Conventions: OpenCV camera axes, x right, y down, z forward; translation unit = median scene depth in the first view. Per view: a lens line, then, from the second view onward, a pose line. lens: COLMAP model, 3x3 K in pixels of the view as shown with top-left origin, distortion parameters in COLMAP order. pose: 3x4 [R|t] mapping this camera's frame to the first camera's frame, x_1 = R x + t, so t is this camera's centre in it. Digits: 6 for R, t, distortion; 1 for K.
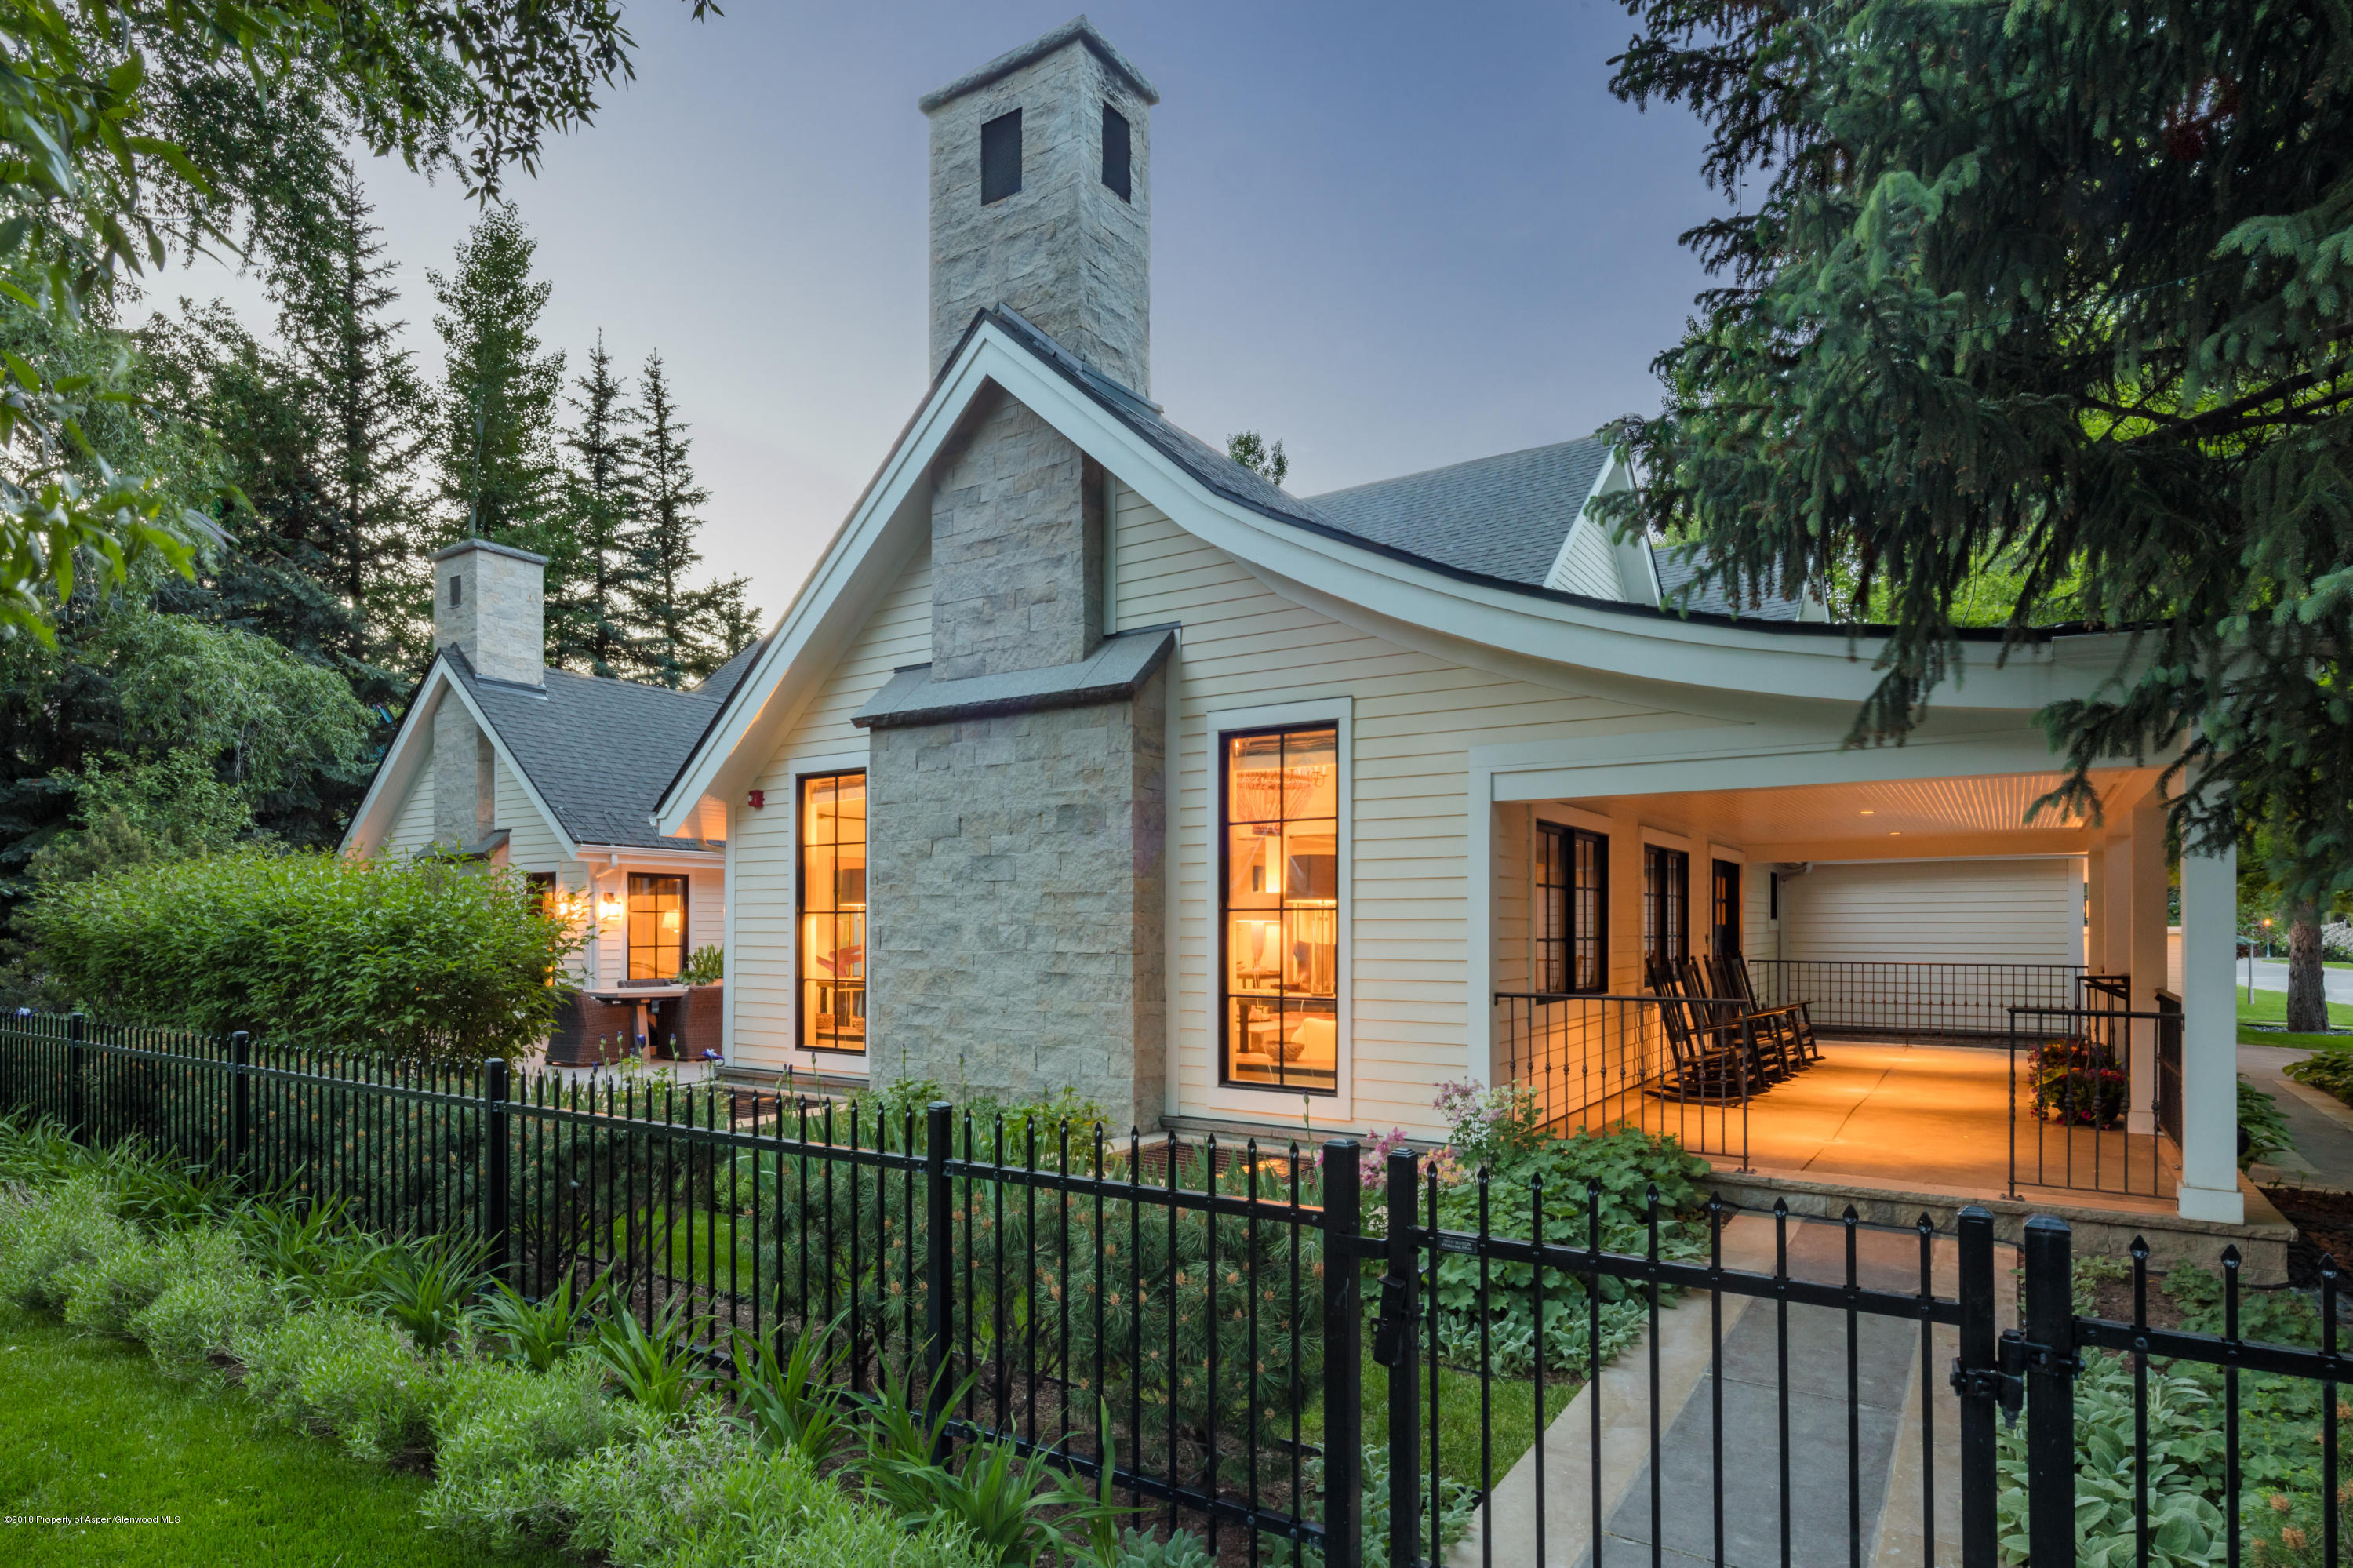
lens RADIAL K [[1220.8, 0, 1177.7], [0, 1220.8, 910.4], [0, 0, 1]] dist [-0.004102, 0.000126]
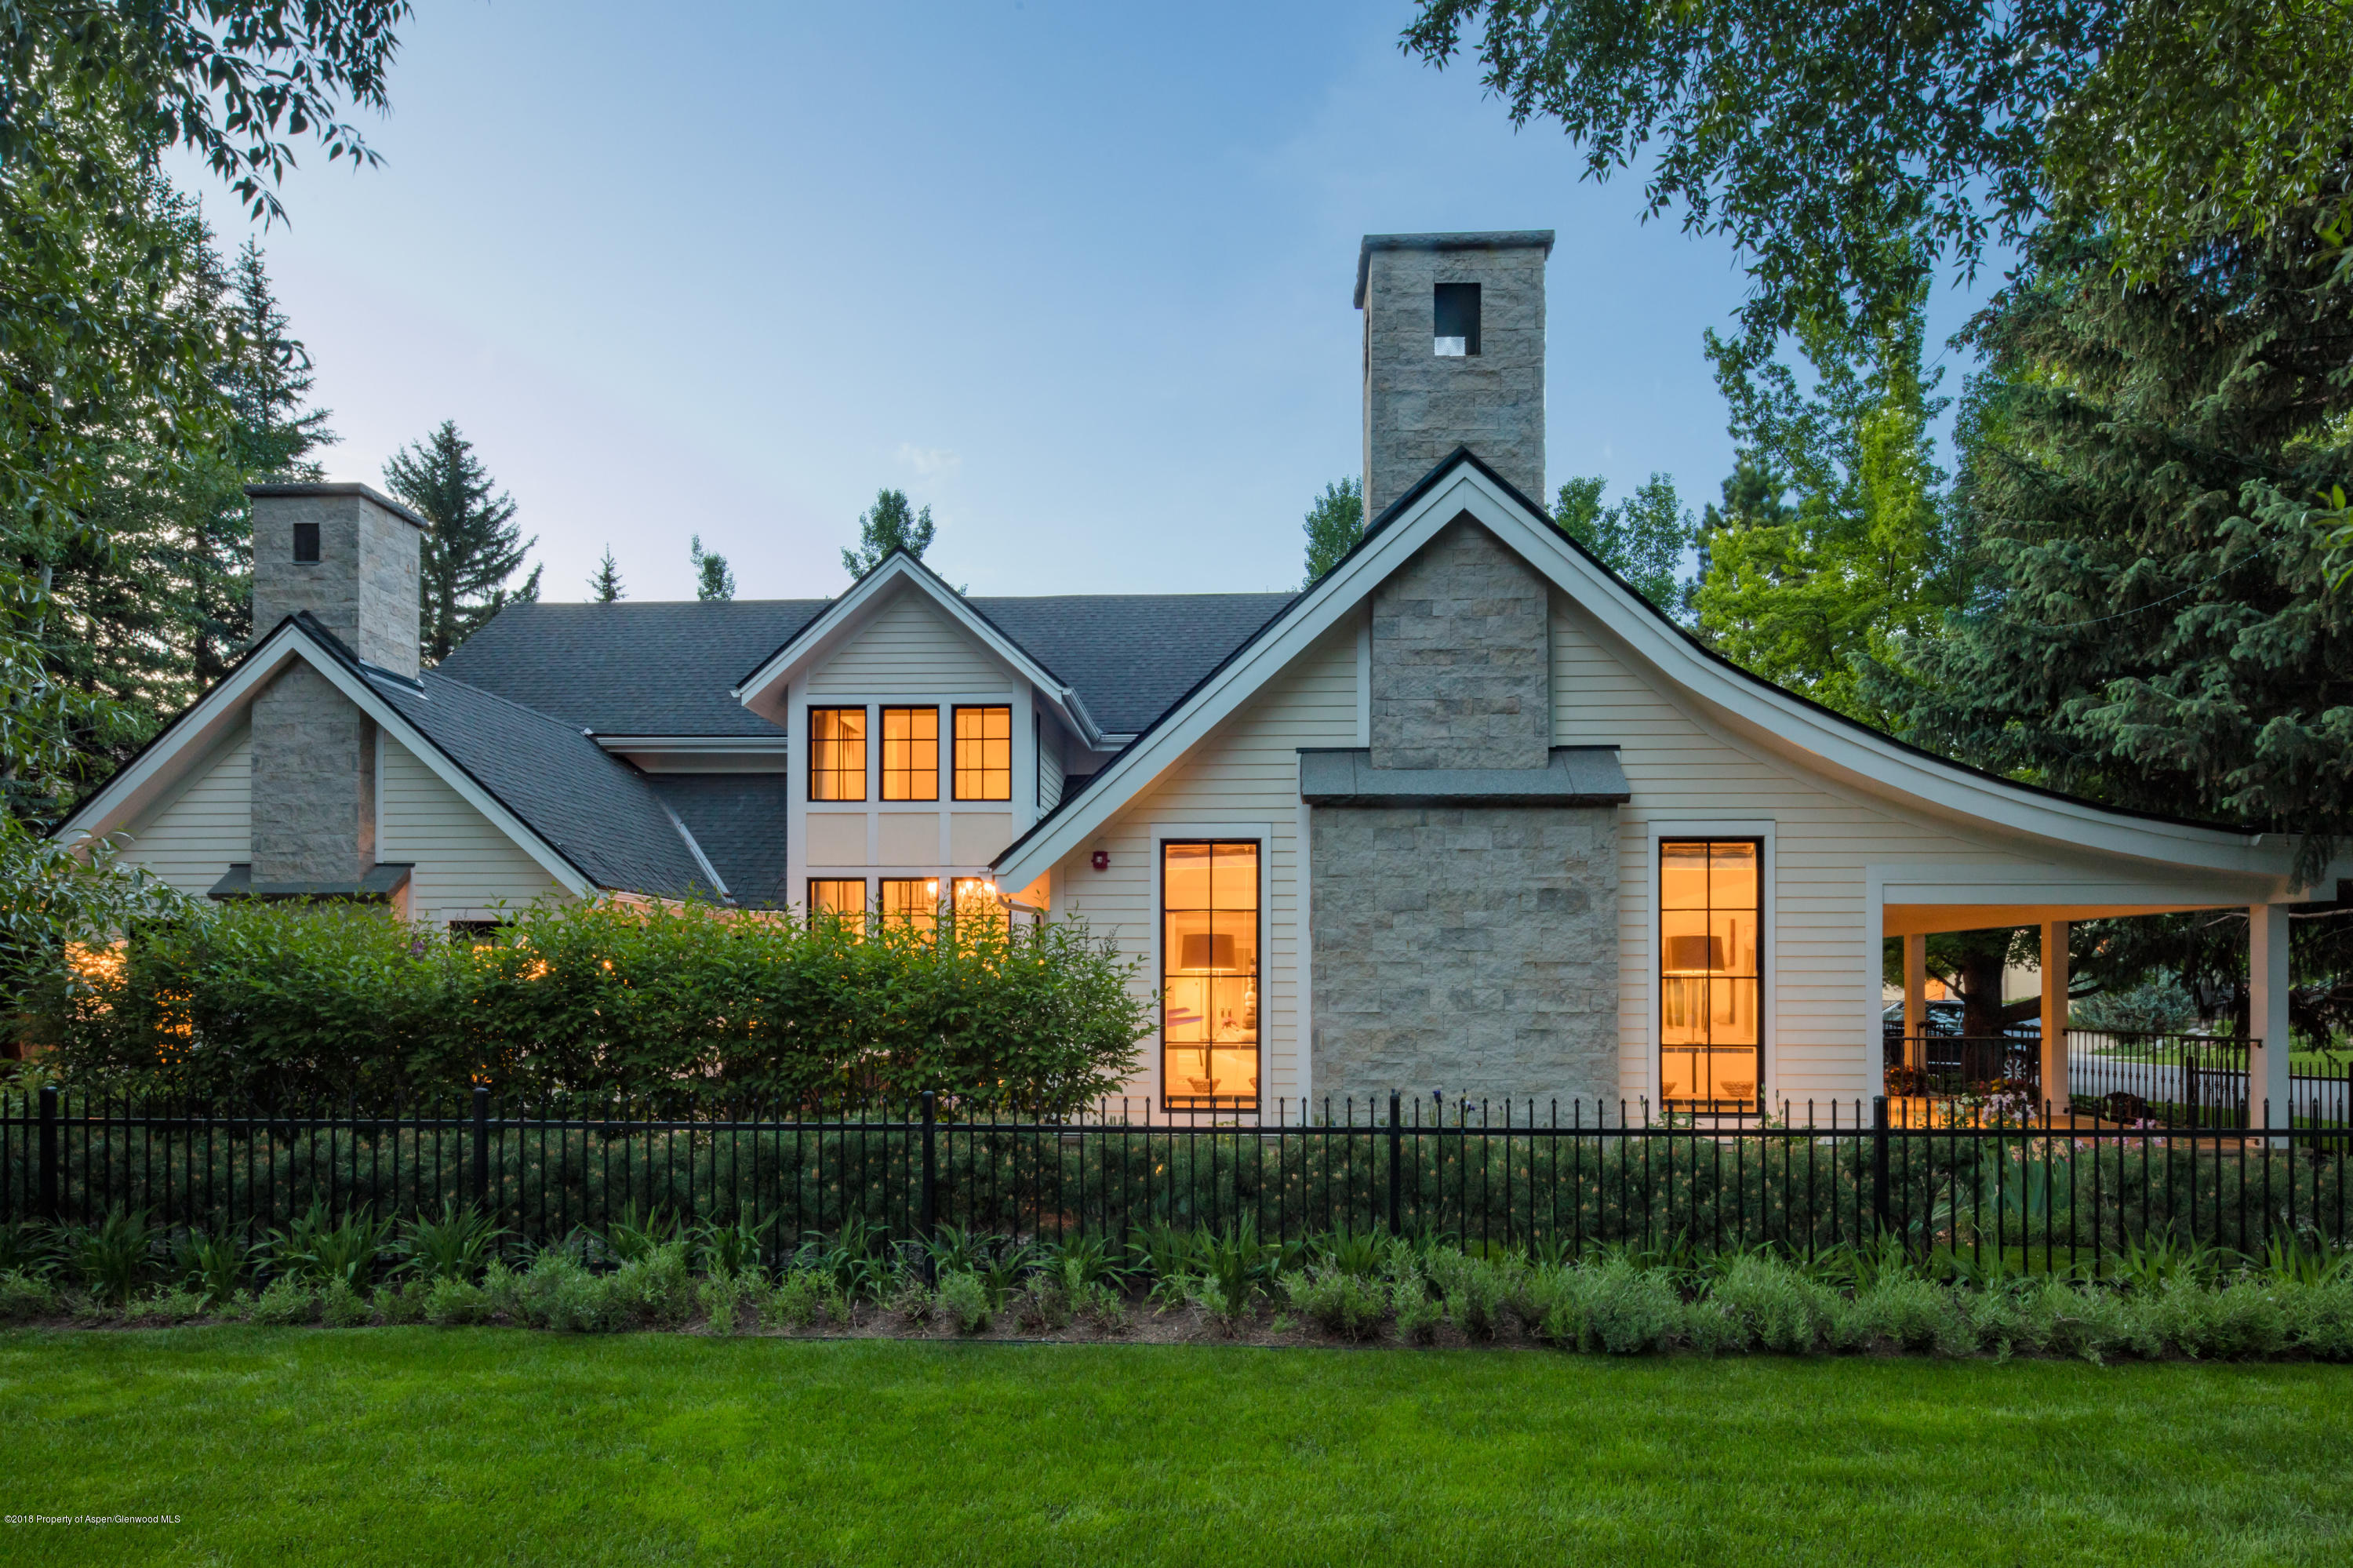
lens RADIAL K [[1217.2, 0, 1168.4], [0, 1217.2, 979.5], [0, 0, 1]] dist [-0.001538, -0.001686]
pose [[0.862395, 0.008583, 0.506163, -0.518684], [-0.009260, 0.999956, -0.001179, 0.003668], [-0.506151, -0.003671, 0.862437, 0.082551]]
